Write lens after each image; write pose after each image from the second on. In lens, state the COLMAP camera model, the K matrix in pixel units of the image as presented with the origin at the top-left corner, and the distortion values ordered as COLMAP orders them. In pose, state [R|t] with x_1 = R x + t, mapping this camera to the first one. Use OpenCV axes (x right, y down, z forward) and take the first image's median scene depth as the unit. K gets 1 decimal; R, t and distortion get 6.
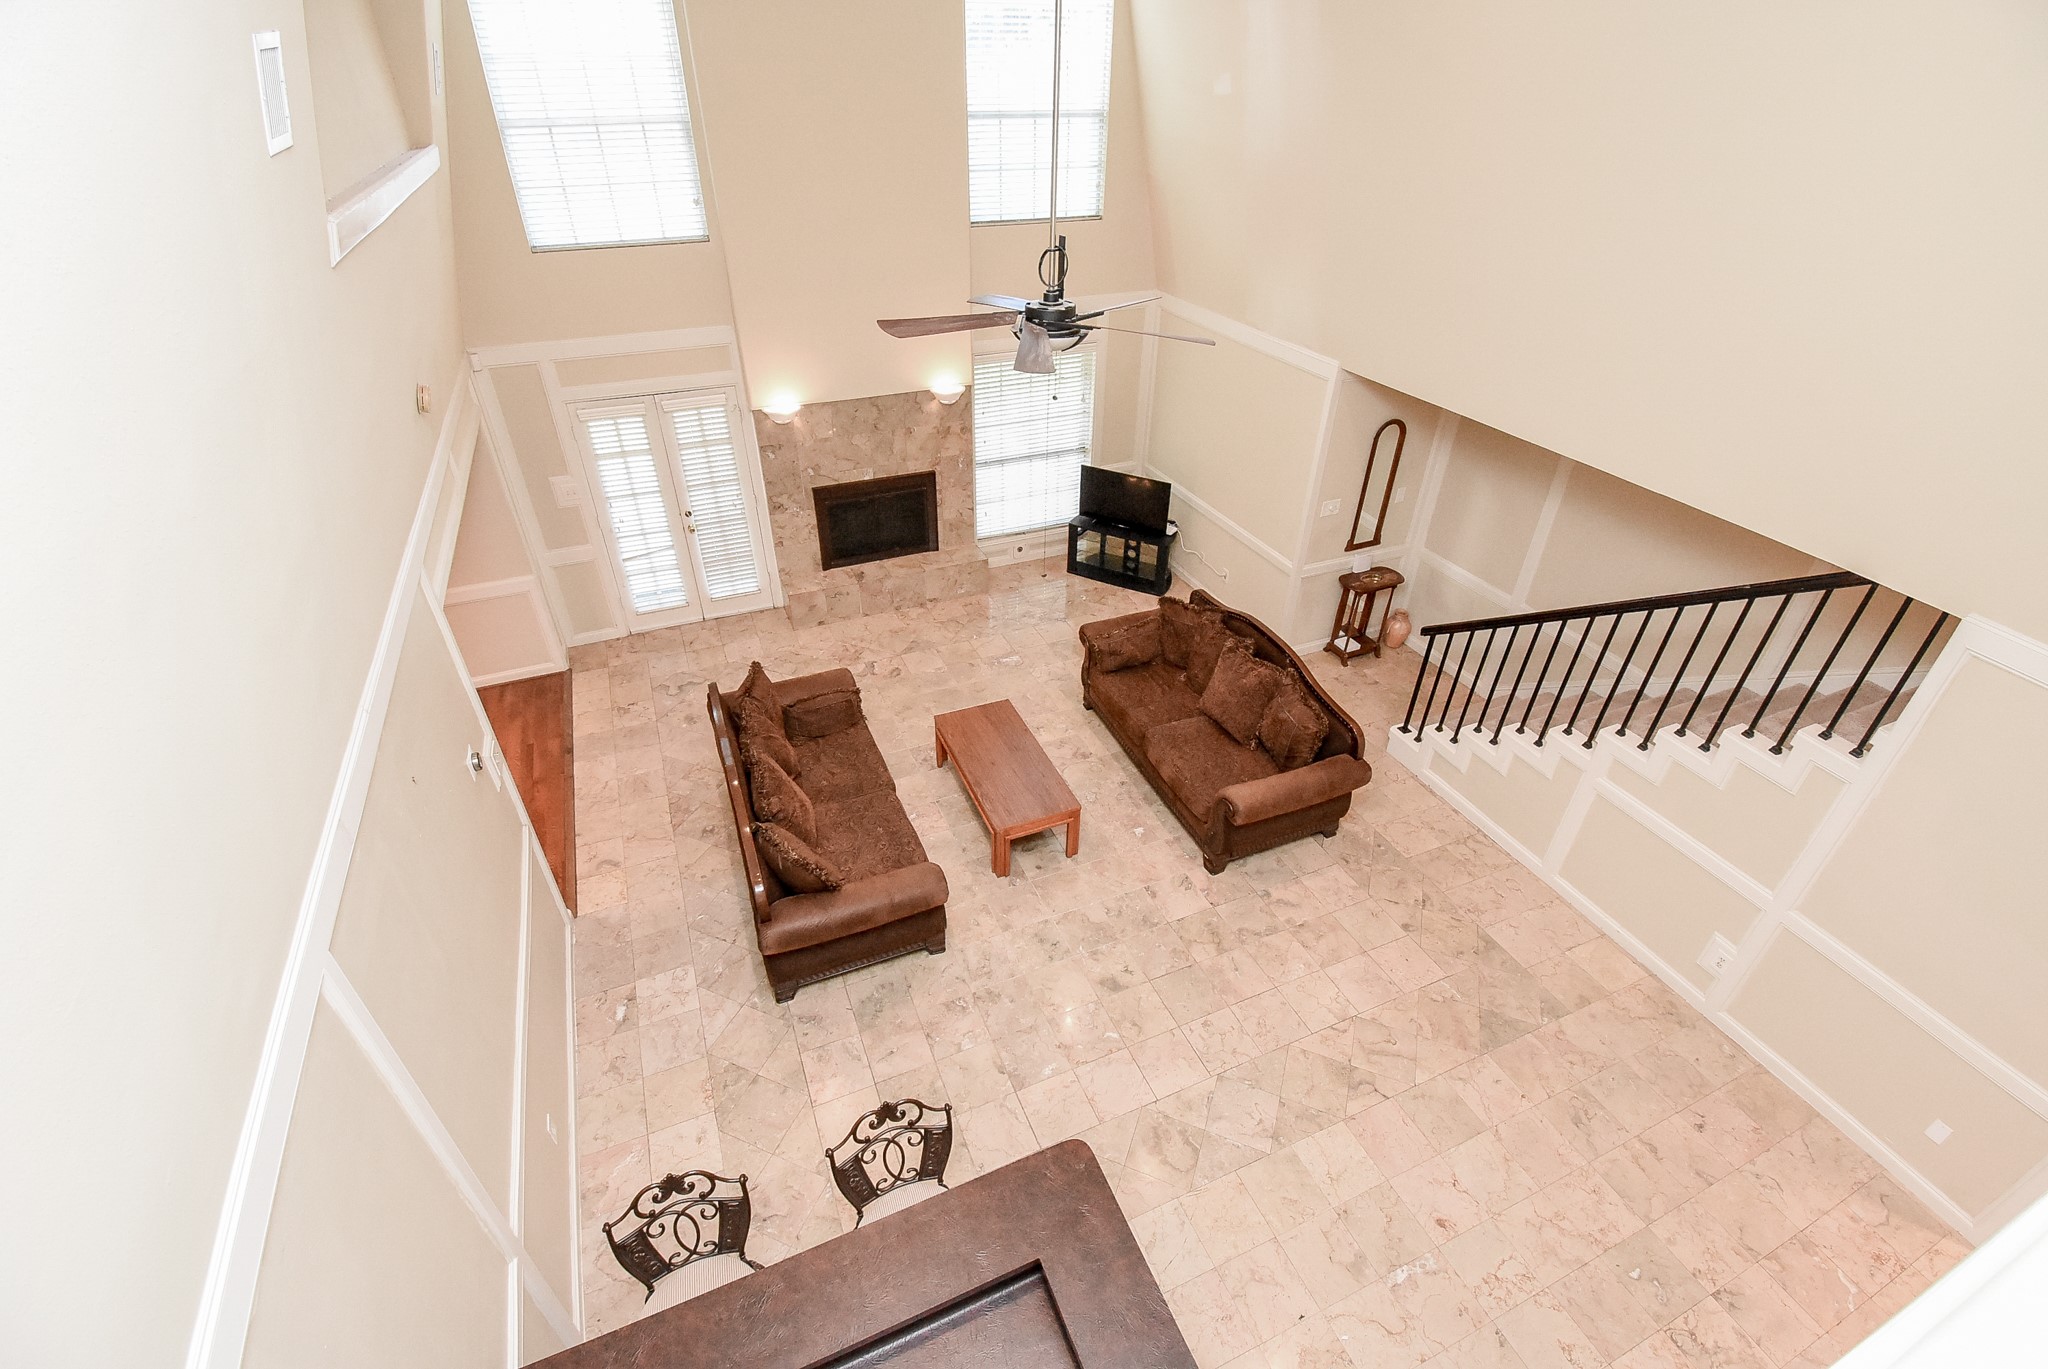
lens RADIAL K [[903.5, 0, 1020.1], [0, 903.5, 675.1], [0, 0, 1]] dist [0.022695, -0.026600]
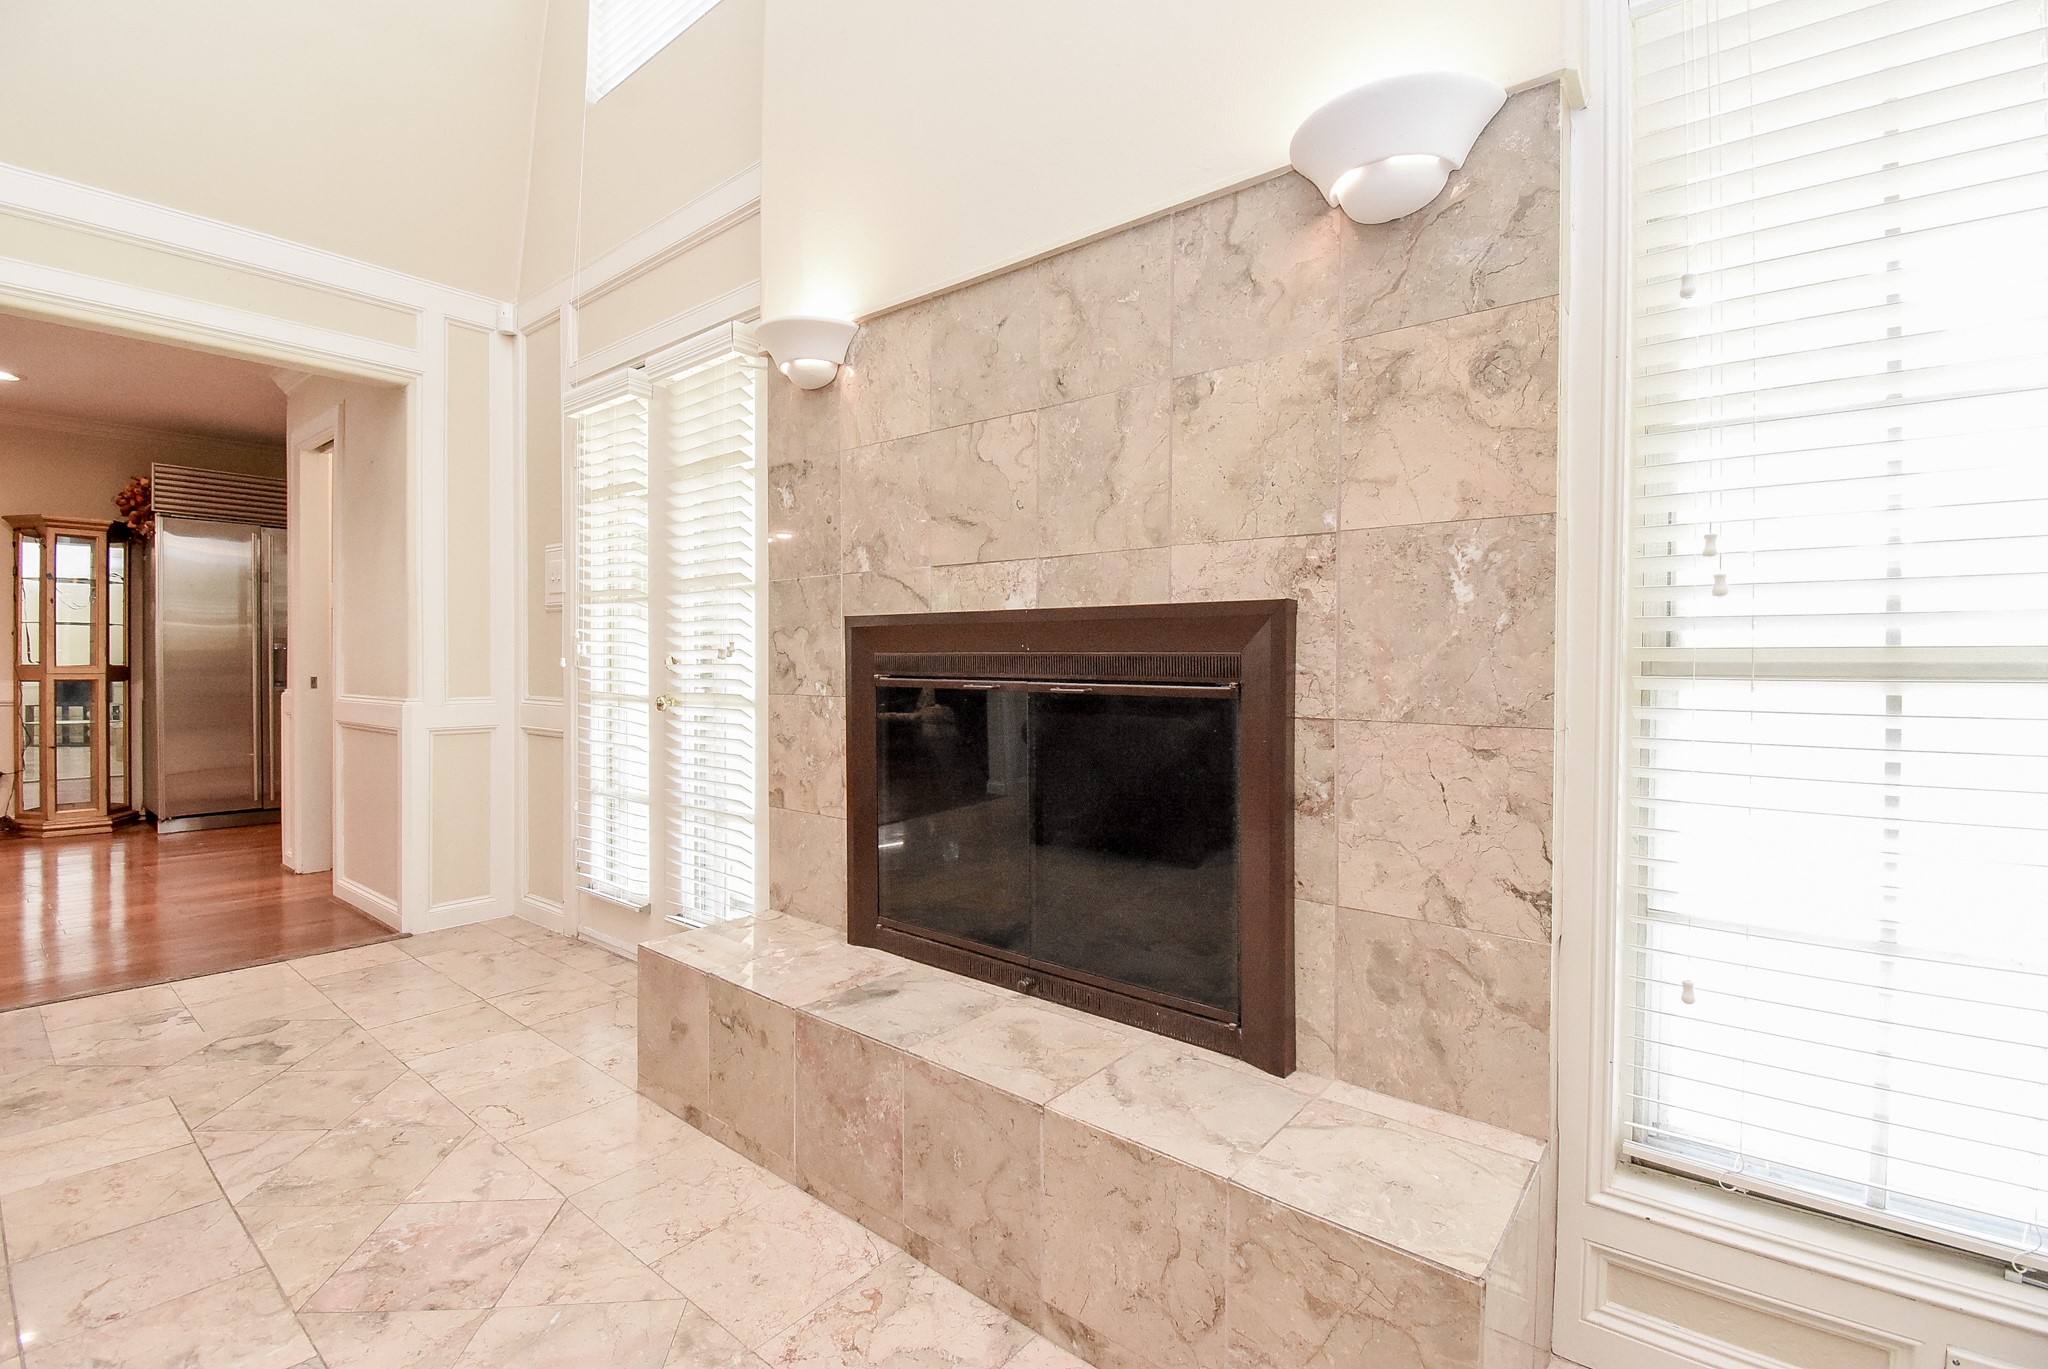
lens RADIAL K [[903.5, 0, 1020.1], [0, 903.5, 675.1], [0, 0, 1]] dist [0.022695, -0.026600]
pose [[0.470208, 0.007998, -0.882519, 0.046788], [-0.501055, 0.825599, -0.259480, -0.149299], [0.726532, 0.564200, 0.392211, 0.973788]]
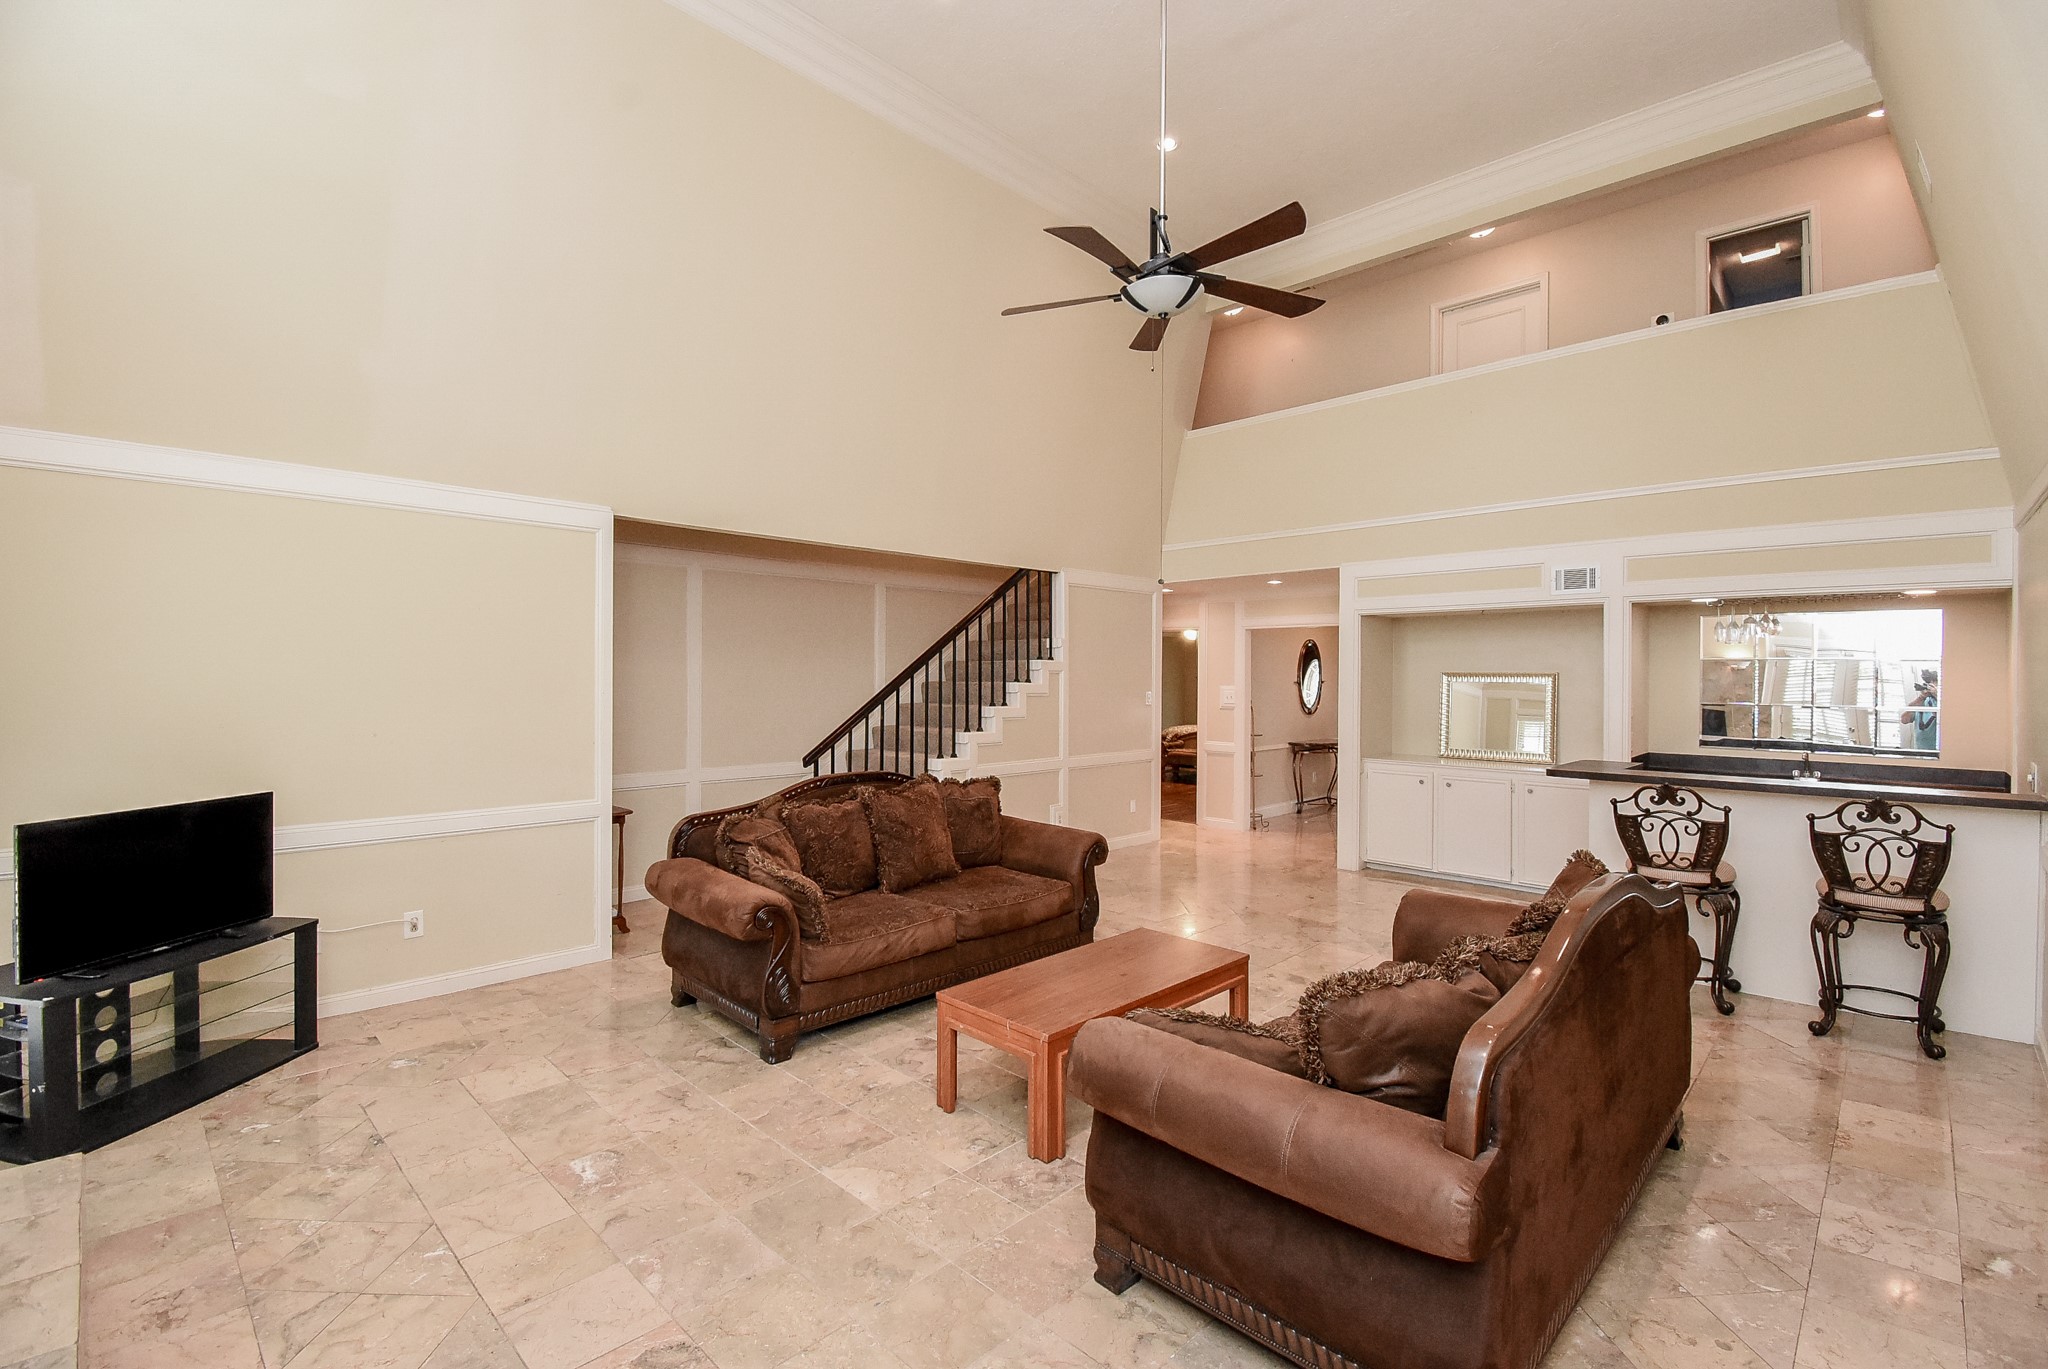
lens RADIAL K [[903.5, 0, 1020.1], [0, 903.5, 675.1], [0, 0, 1]] dist [0.022695, -0.026600]
pose [[-0.379819, -0.007763, 0.925028, -0.434081], [0.517039, 0.827408, 0.219242, -0.180241], [-0.767077, 0.561548, -0.310251, 0.888682]]
